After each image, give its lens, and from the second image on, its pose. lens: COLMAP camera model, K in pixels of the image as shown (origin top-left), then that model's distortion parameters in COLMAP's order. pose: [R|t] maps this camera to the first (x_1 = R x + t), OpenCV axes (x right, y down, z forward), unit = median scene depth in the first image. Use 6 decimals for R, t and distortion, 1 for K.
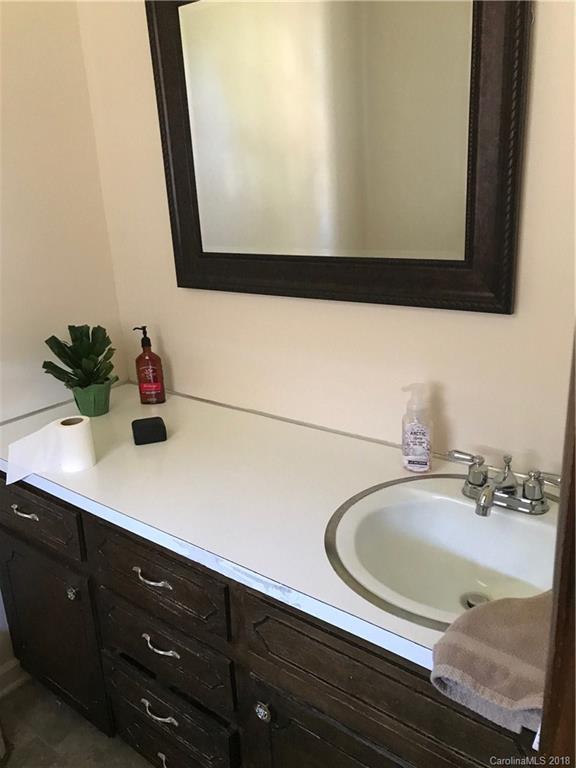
lens RADIAL K [[625.9, 0, 281.9], [0, 625.9, 385.5], [0, 0, 1]] dist [0.019325, -0.023093]
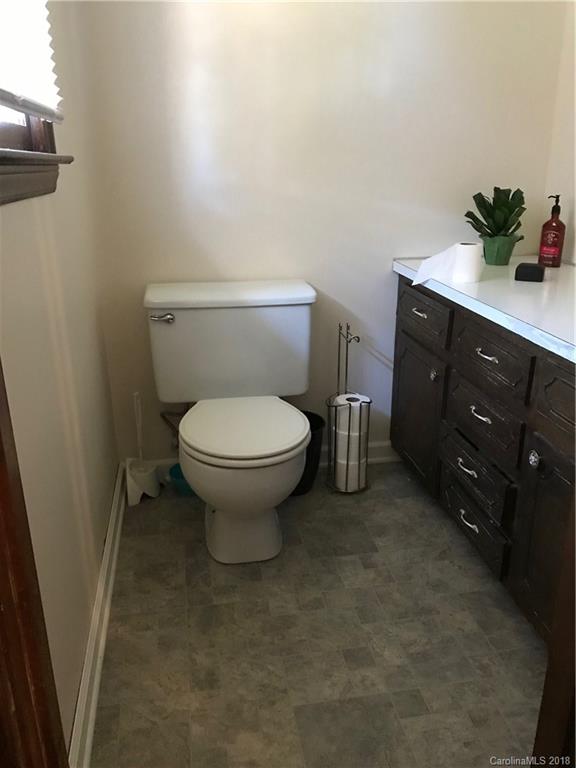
lens RADIAL K [[625.9, 0, 292.5], [0, 625.9, 381.9], [0, 0, 1]] dist [0.019325, -0.023093]
pose [[0.749855, 0.267741, -0.605006, 0.208816], [-0.233932, 0.962682, 0.136088, 0.199297], [0.618864, 0.039484, 0.784505, -0.188824]]
